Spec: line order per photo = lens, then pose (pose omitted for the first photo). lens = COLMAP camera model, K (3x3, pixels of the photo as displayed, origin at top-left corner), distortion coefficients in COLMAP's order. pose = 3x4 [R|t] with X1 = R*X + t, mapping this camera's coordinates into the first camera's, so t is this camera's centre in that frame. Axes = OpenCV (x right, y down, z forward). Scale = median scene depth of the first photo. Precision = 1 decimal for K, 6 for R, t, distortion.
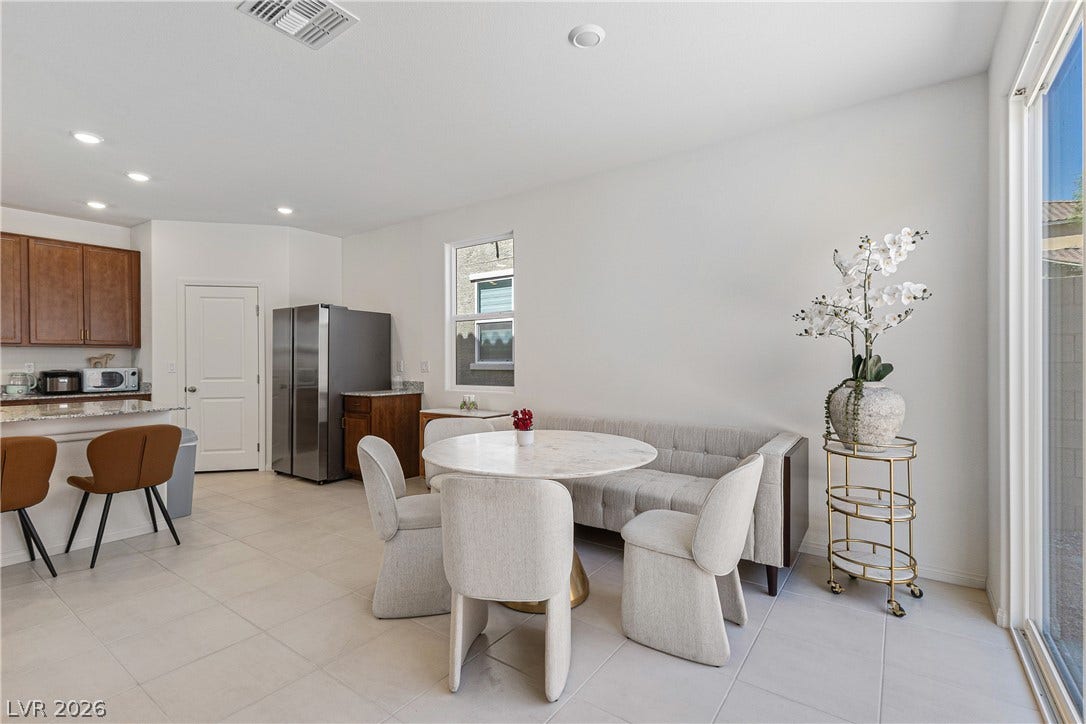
lens RADIAL K [[514.5, 0, 559.5], [0, 514.5, 361.3], [0, 0, 1]] dist [0.020885, -0.005654]
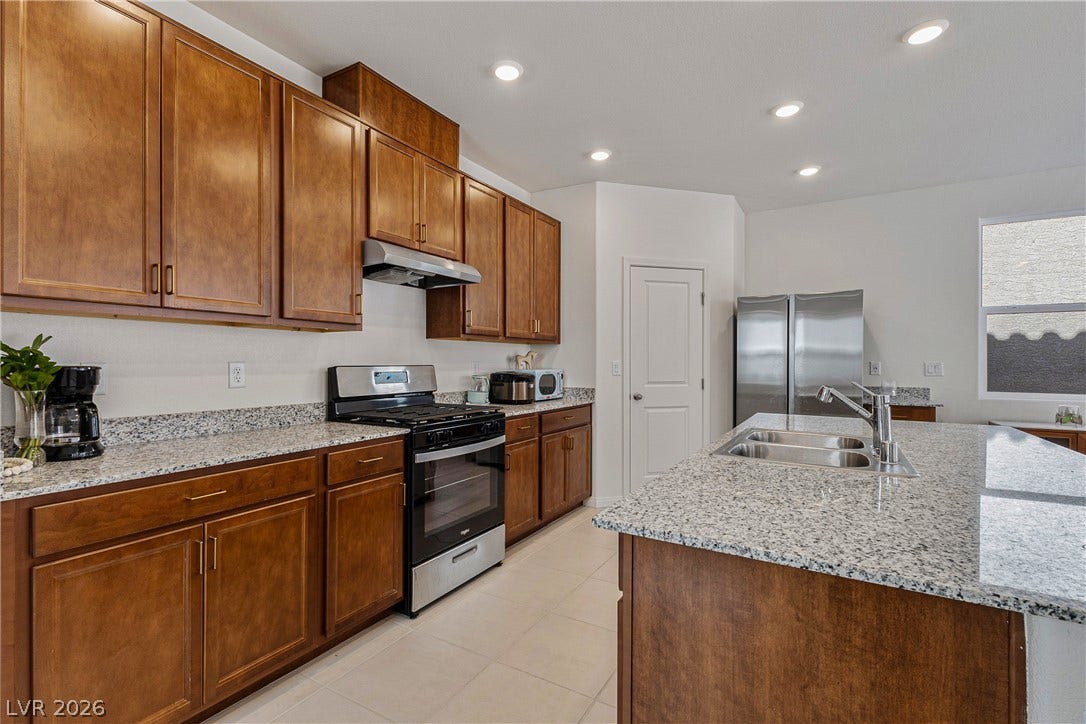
lens RADIAL K [[514.5, 0, 522.8], [0, 514.5, 358.8], [0, 0, 1]] dist [0.020885, -0.005654]
pose [[0.994030, 0.007135, 0.108875, -1.020314], [-0.006384, 0.999953, -0.007240, 0.003128], [-0.108921, 0.006501, 0.994029, 0.249315]]
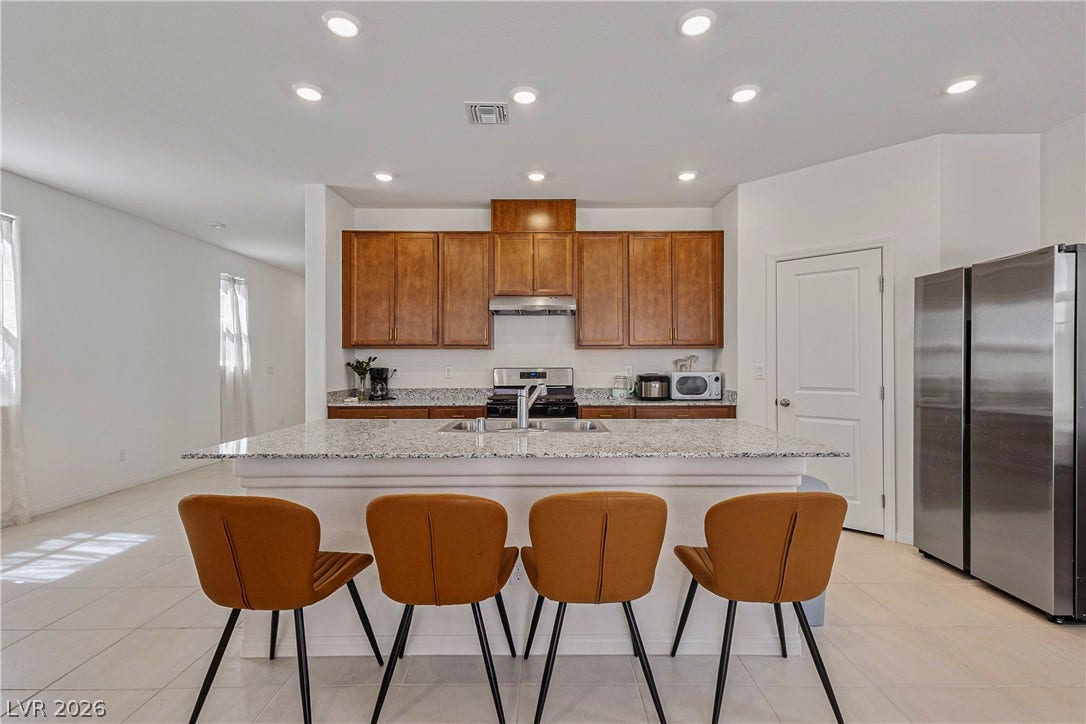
lens RADIAL K [[514.5, 0, 543.8], [0, 514.5, 363.0], [0, 0, 1]] dist [0.020885, -0.005654]
pose [[0.580923, 0.000262, -0.813958, -0.329502], [-0.001632, 0.999998, -0.000843, -0.000943], [0.813957, 0.001818, 0.580923, 0.317479]]
